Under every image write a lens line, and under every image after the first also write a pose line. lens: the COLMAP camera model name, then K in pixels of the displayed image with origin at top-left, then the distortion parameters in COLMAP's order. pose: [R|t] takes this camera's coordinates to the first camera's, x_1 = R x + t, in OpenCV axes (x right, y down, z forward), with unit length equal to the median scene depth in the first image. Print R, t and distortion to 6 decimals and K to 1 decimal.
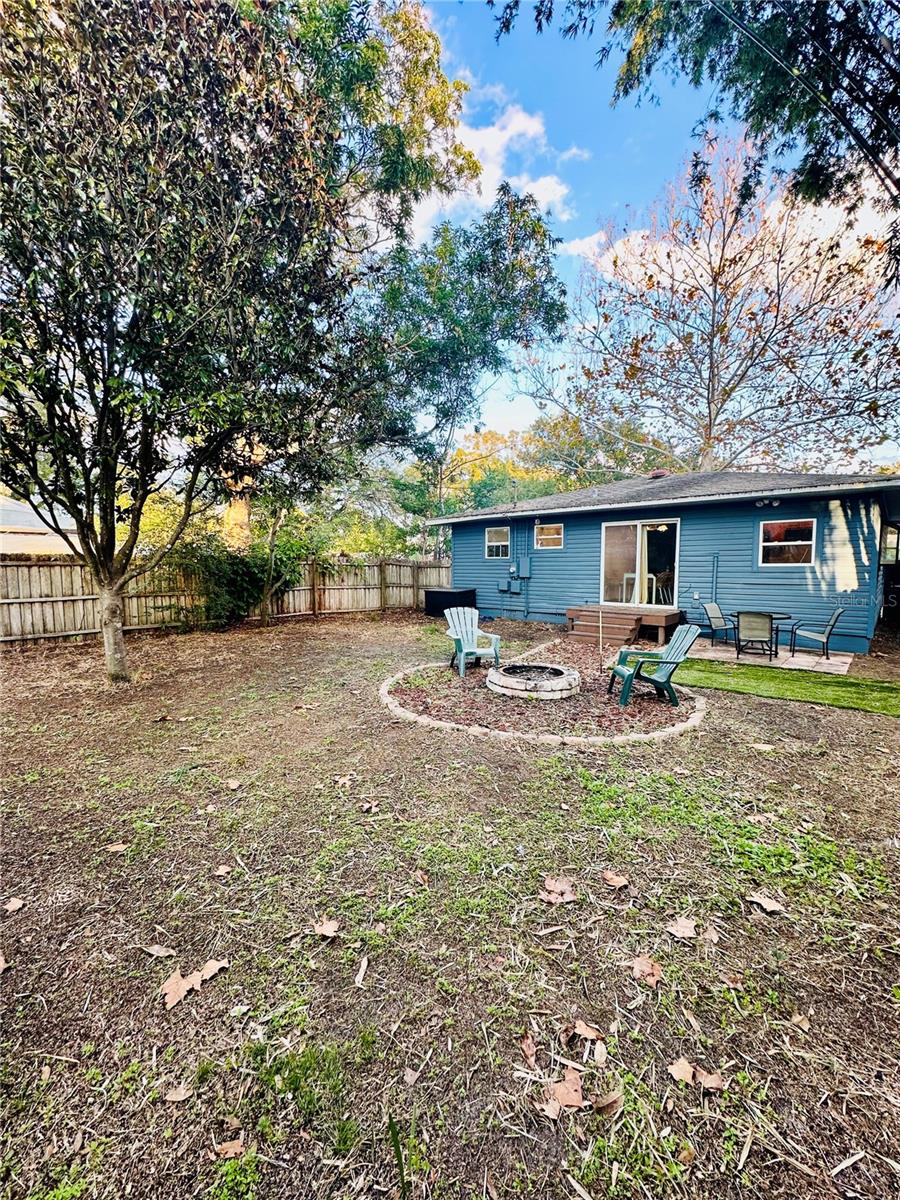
lens RADIAL K [[478.4, 0, 450.8], [0, 478.4, 600.5], [0, 0, 1]] dist [-0.001776, -0.000401]
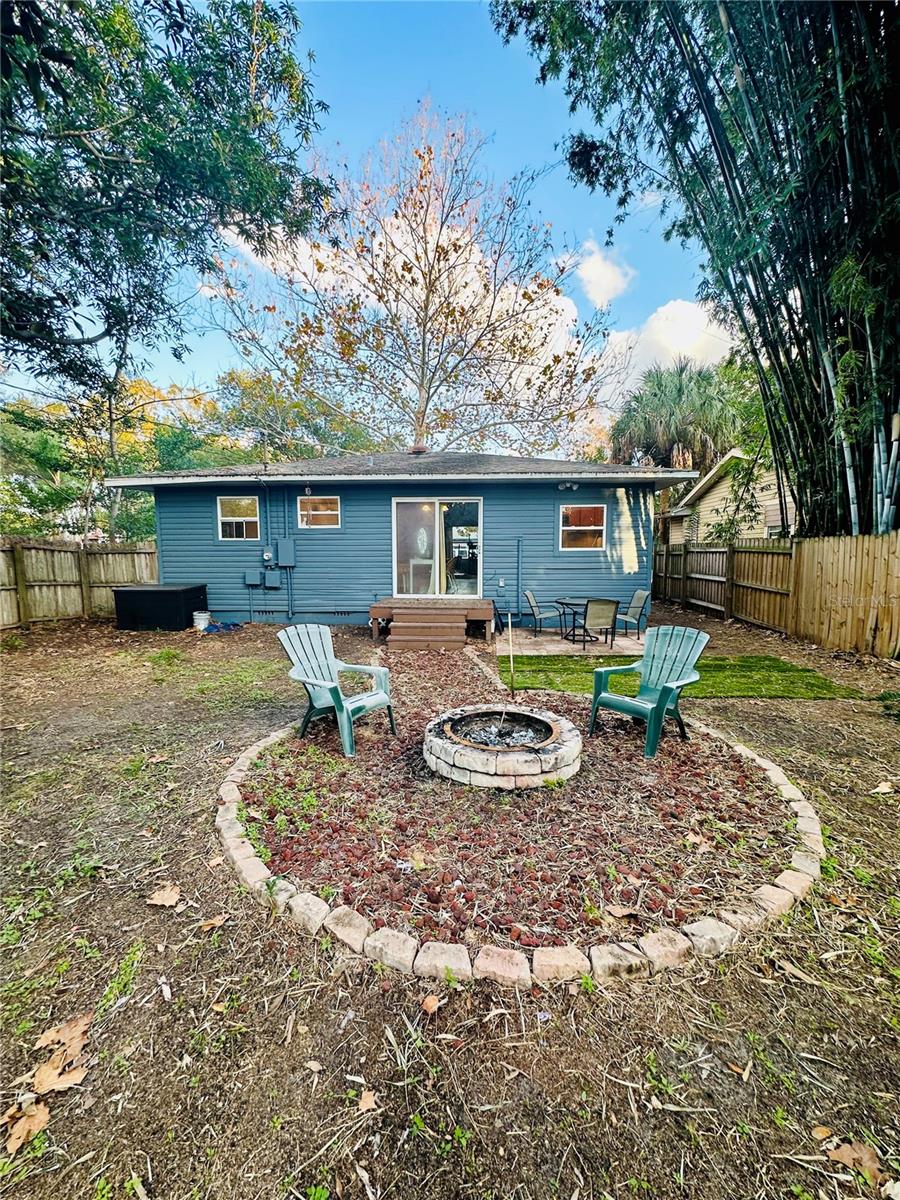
lens RADIAL K [[478.4, 0, 450.6], [0, 478.4, 599.7], [0, 0, 1]] dist [-0.001776, -0.000401]
pose [[0.784739, -0.064067, 0.616506, -0.118048], [0.046306, 0.997924, 0.044762, -0.020026], [-0.618094, -0.006578, 0.786076, 0.291114]]
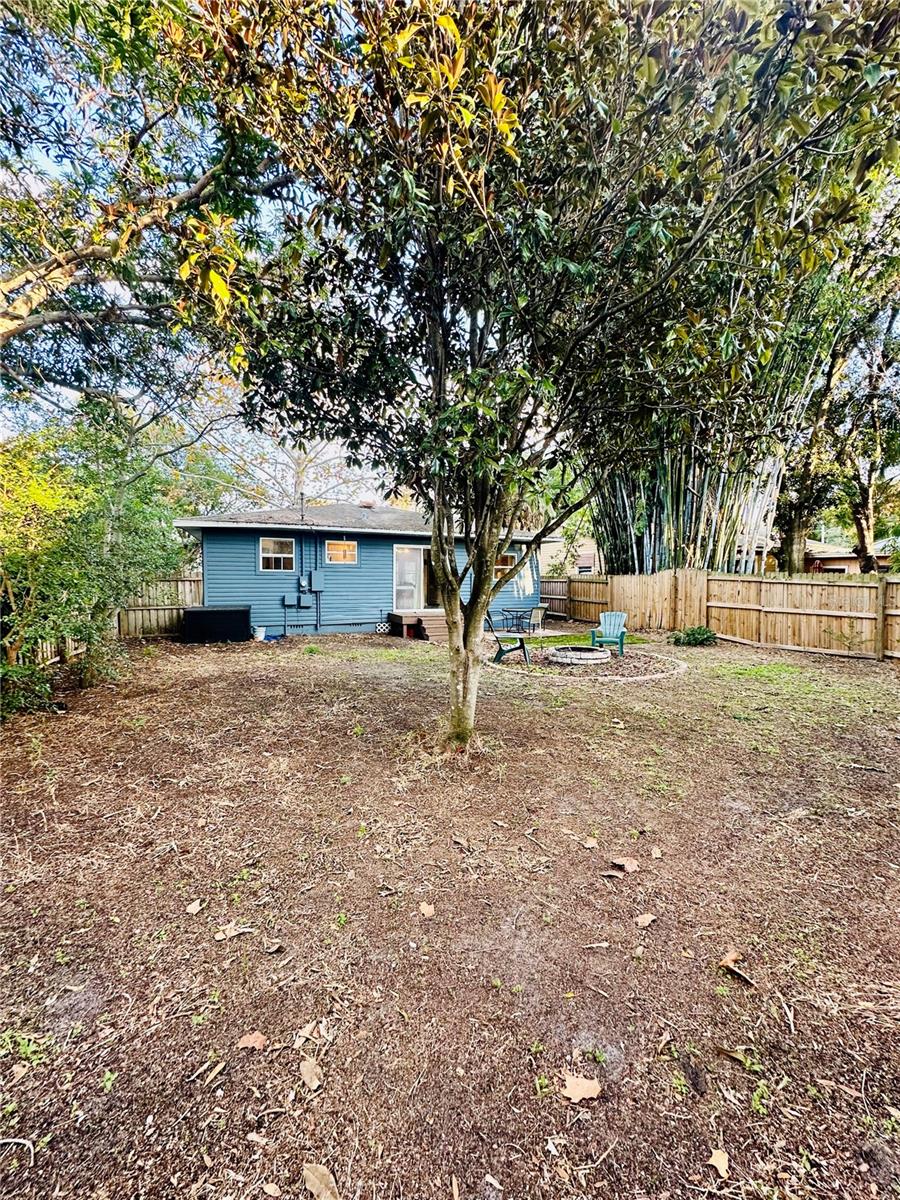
lens RADIAL K [[478.4, 0, 445.5], [0, 478.4, 596.5], [0, 0, 1]] dist [-0.001776, -0.000401]
pose [[0.421785, -0.027326, 0.906284, -0.715206], [0.060972, 0.998138, 0.001720, -0.024717], [-0.904643, 0.054533, 0.422666, 0.372237]]
